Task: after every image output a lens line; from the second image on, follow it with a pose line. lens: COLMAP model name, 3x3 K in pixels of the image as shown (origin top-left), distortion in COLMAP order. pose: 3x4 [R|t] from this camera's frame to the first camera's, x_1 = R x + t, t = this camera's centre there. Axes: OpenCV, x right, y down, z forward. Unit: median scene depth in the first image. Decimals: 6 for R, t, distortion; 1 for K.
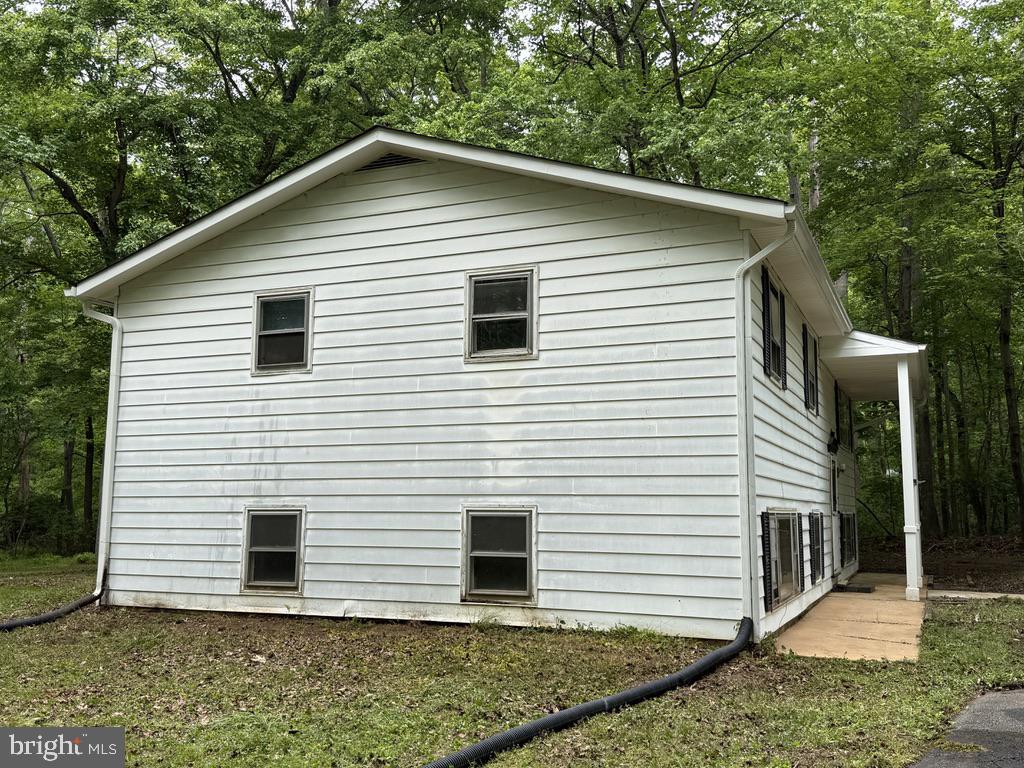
lens RADIAL K [[997.6, 0, 508.5], [0, 997.6, 382.4], [0, 0, 1]] dist [0.121958, 0.000000]
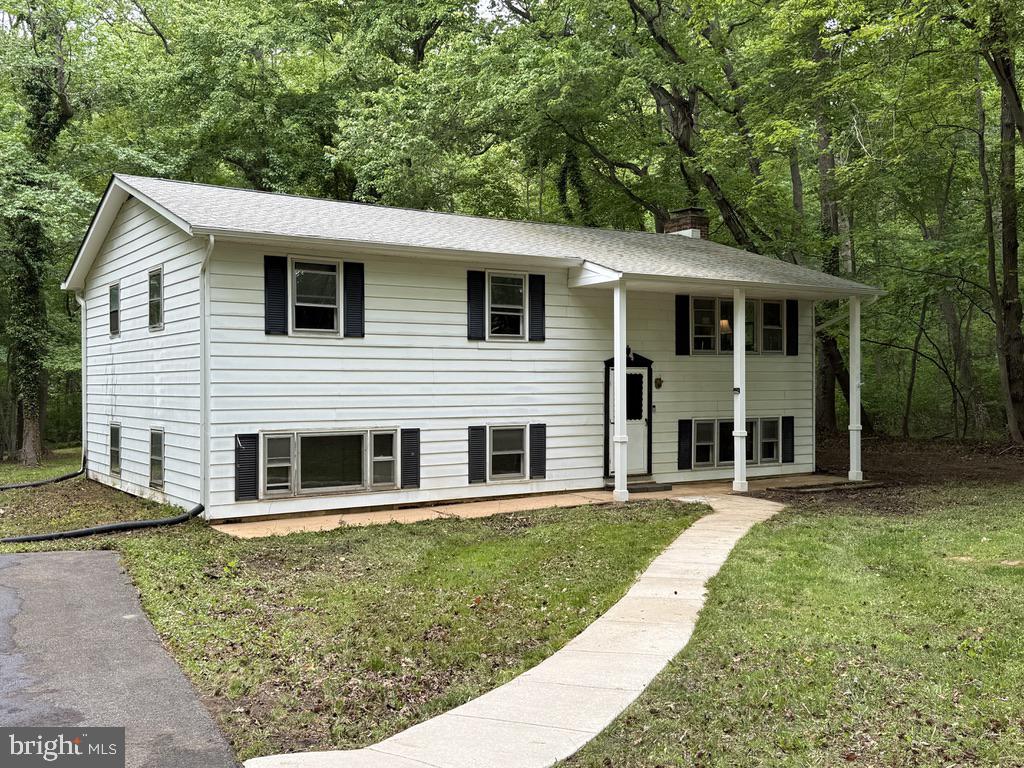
lens RADIAL K [[1041.3, 0, 517.9], [0, 1041.3, 384.2], [0, 0, 1]] dist [0.116100, 0.000000]
pose [[0.835860, -0.011714, -0.548817, 1.210336], [0.082488, 0.991101, 0.104476, -0.057336], [0.542709, -0.132598, 0.829388, -0.022613]]
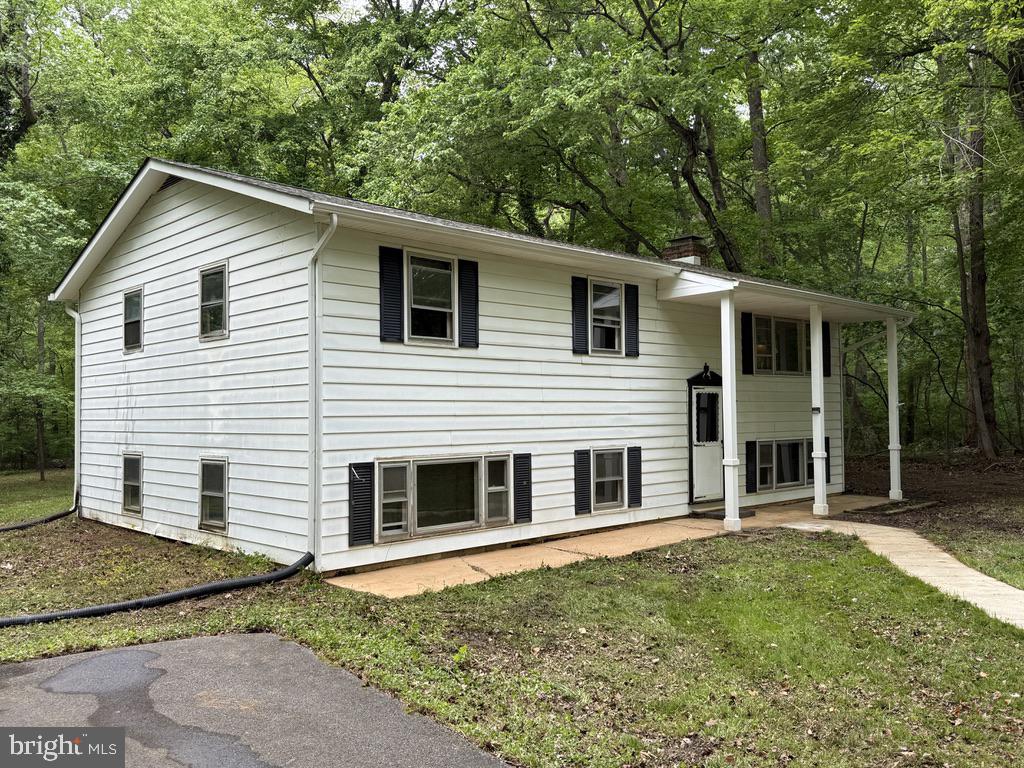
lens RADIAL K [[863.0, 0, 509.6], [0, 863.0, 384.1], [0, 0, 1]] dist [0.111127, -0.044973]
pose [[0.916781, -0.031717, -0.398128, 0.704852], [0.069986, 0.994175, 0.081958, -0.028165], [0.393210, -0.103001, 0.913661, 0.134859]]
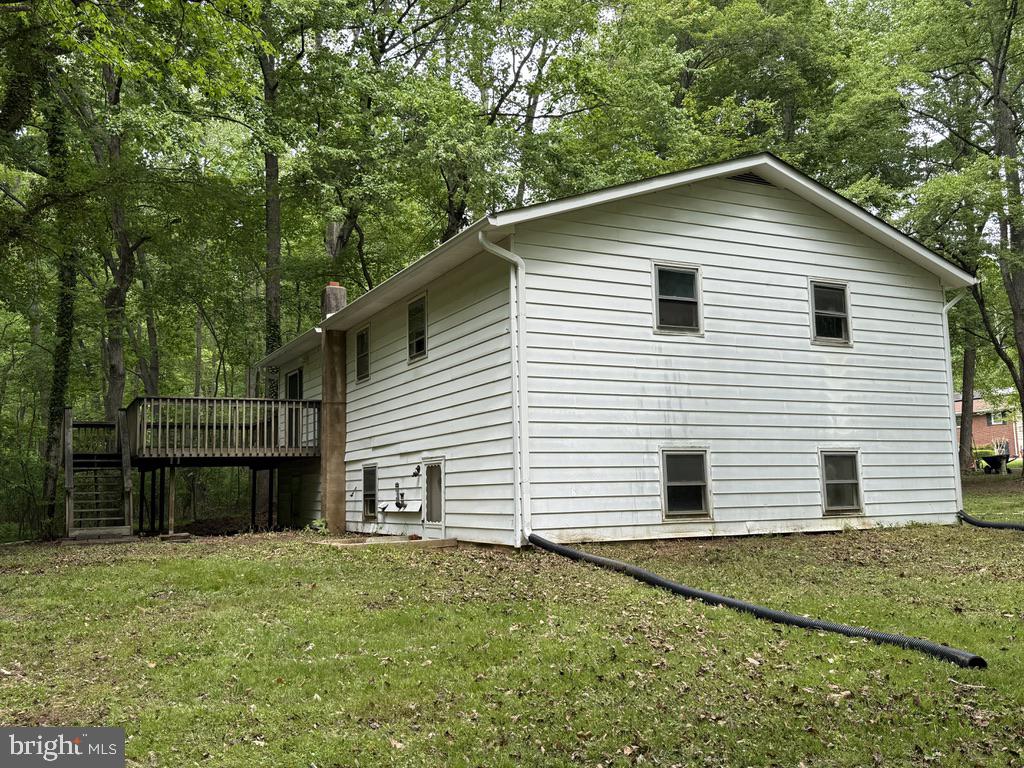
lens RADIAL K [[923.7, 0, 511.6], [0, 923.7, 383.6], [0, 0, 1]] dist [0.023765, -0.033658]
pose [[0.643365, 0.069410, 0.762406, -1.194521], [-0.075367, 0.996786, -0.027149, 0.093984], [-0.761840, -0.039994, 0.646529, 0.462562]]
